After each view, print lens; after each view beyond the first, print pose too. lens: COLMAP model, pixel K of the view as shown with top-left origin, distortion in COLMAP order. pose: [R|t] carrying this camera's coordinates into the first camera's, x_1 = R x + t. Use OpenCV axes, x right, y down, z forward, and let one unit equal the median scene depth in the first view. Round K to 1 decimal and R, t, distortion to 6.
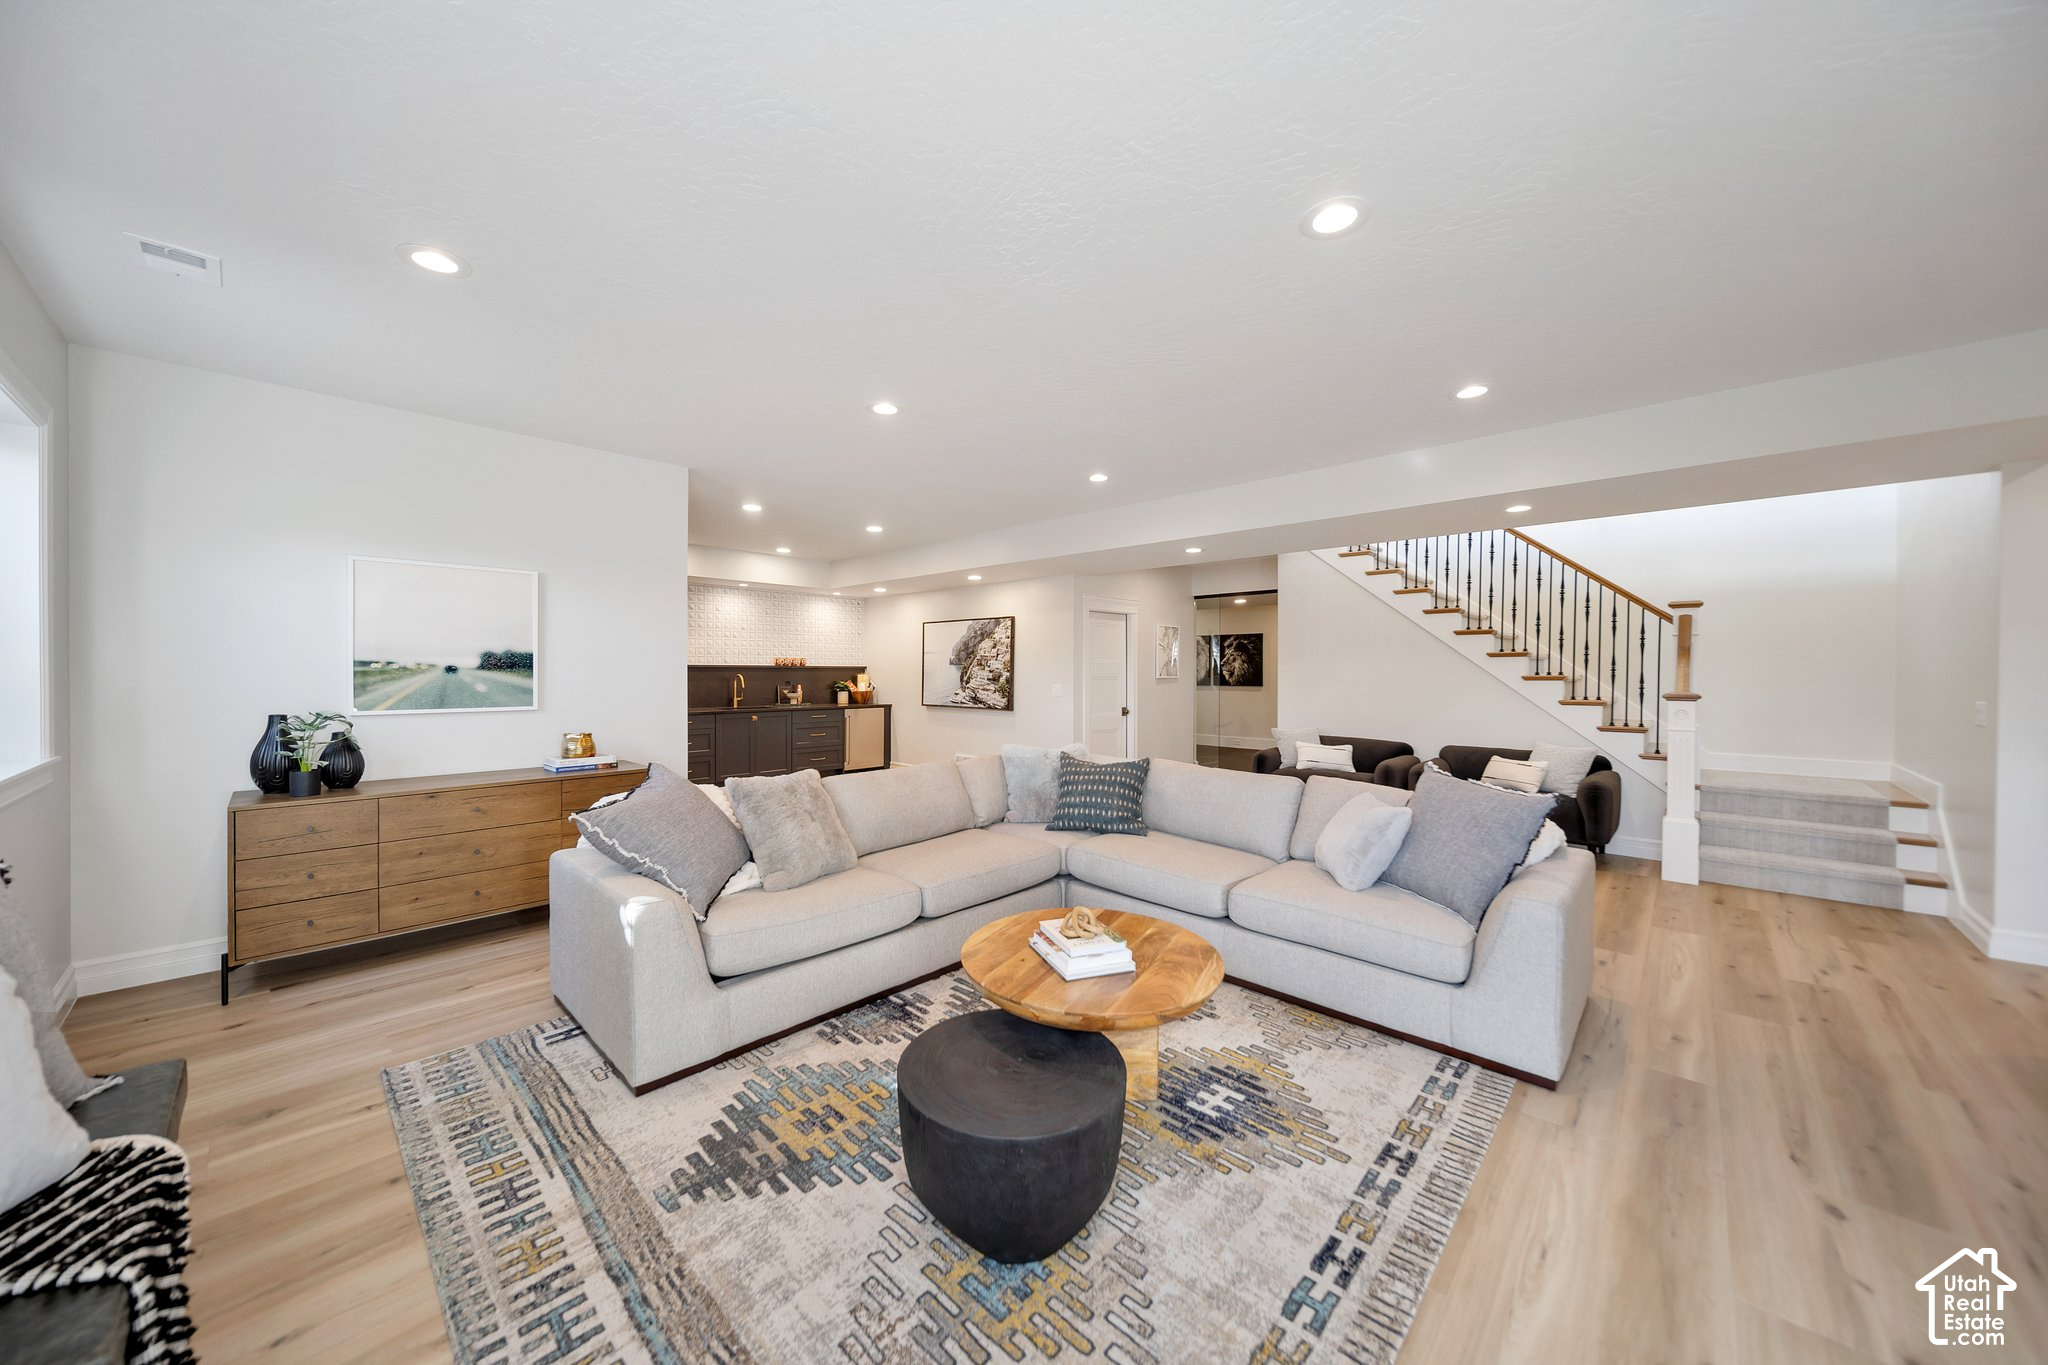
lens RADIAL K [[717.5, 0, 1013.0], [0, 717.5, 674.6], [0, 0, 1]] dist [0.000938, -0.001452]
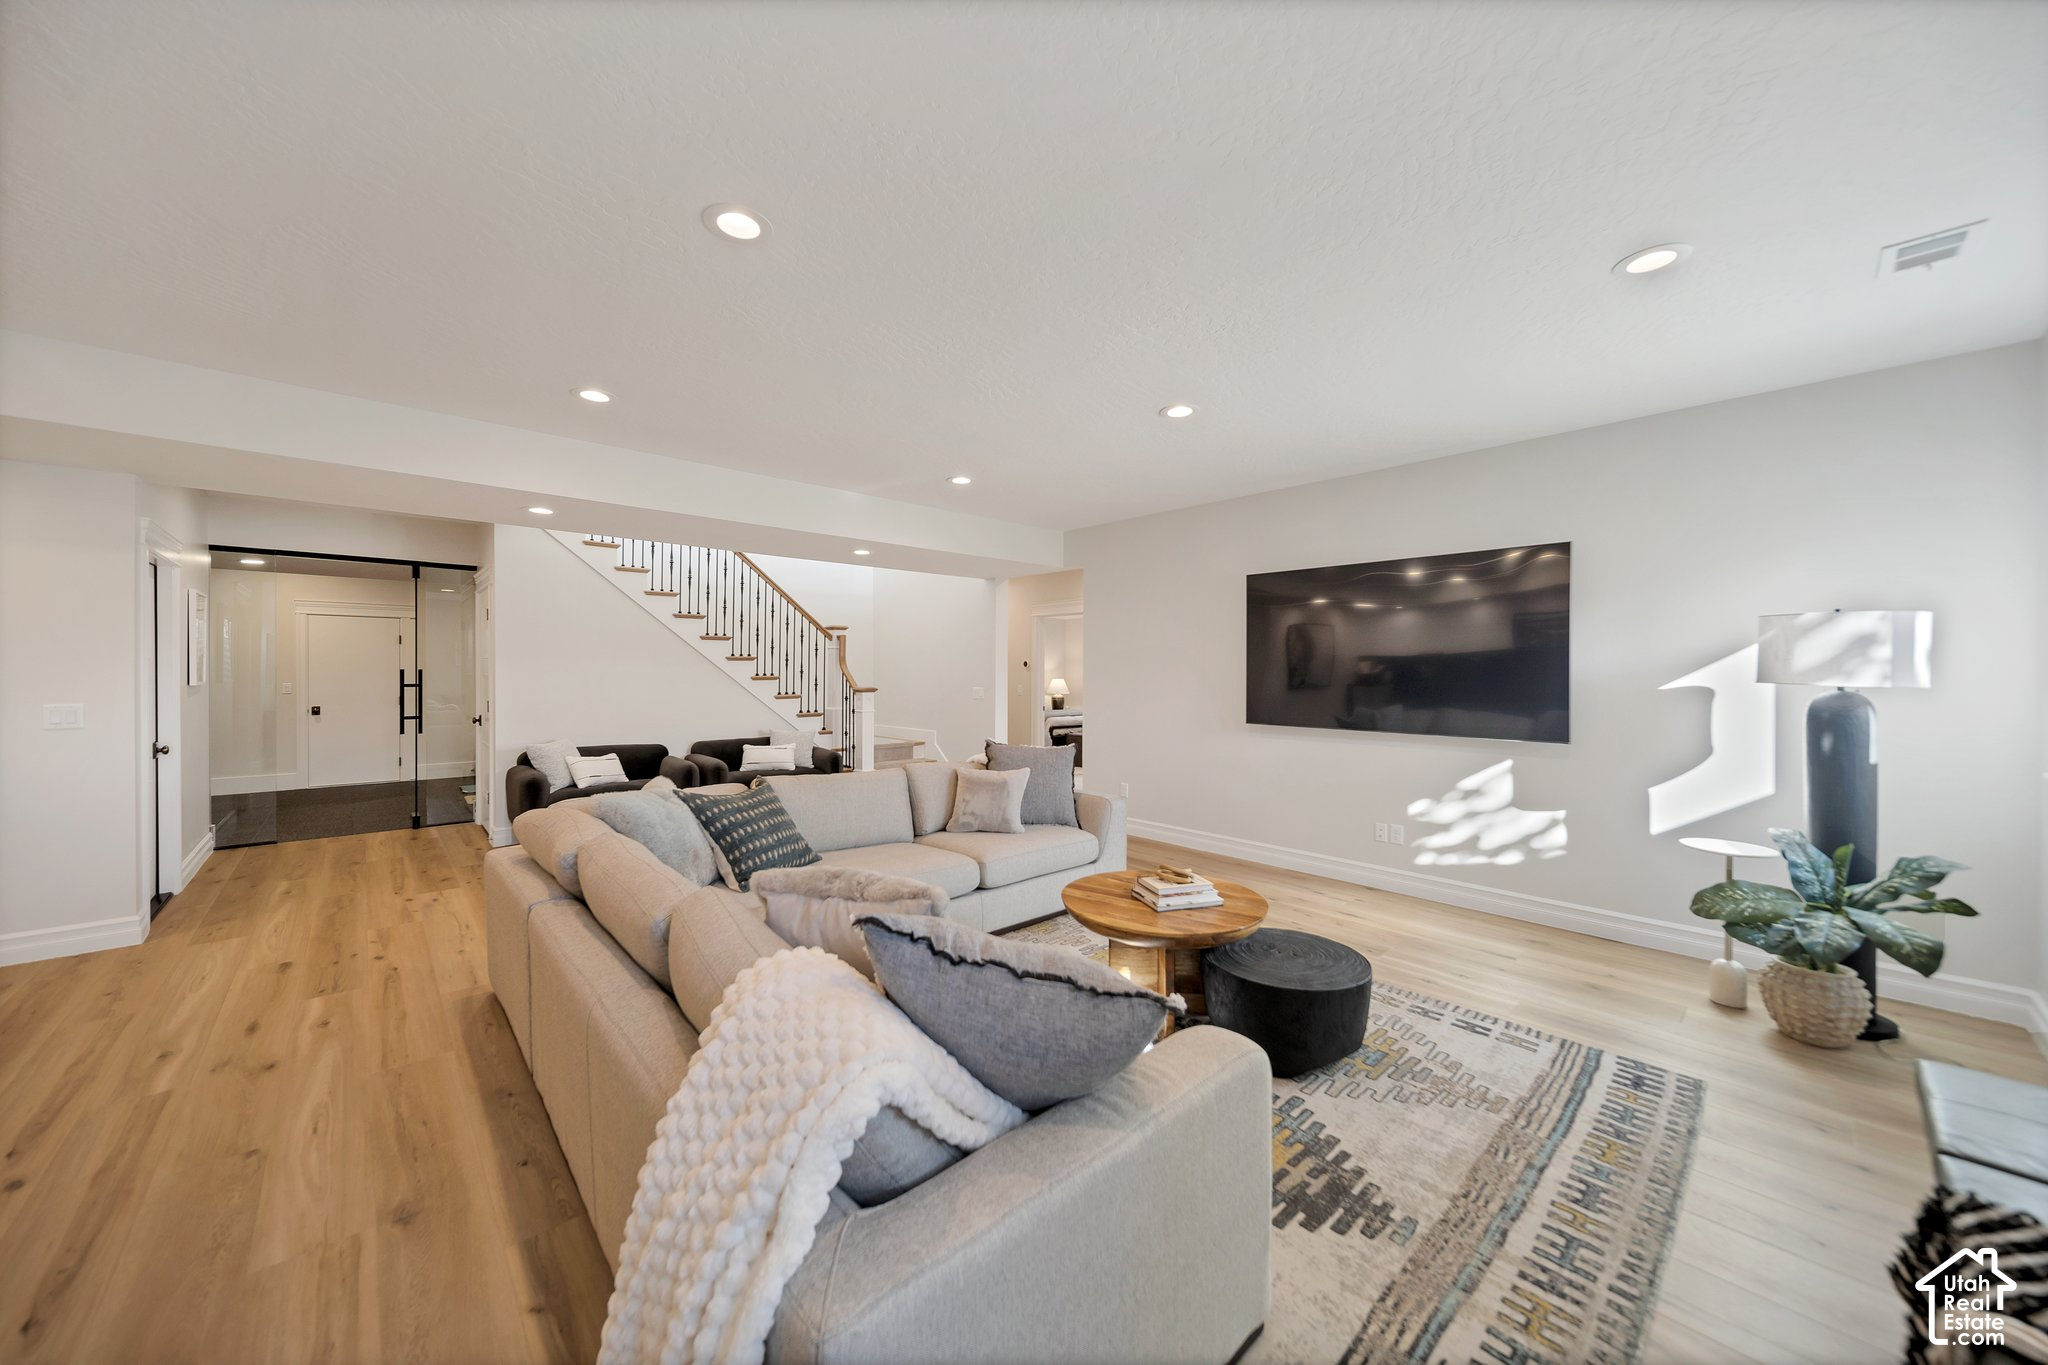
lens RADIAL K [[717.5, 0, 1027.7], [0, 717.5, 687.2], [0, 0, 1]] dist [0.000938, -0.001452]
pose [[0.055276, -0.024092, 0.998180, -0.470195], [0.002370, 0.999709, 0.023998, -0.008745], [-0.998468, 0.001039, 0.055317, 0.468064]]
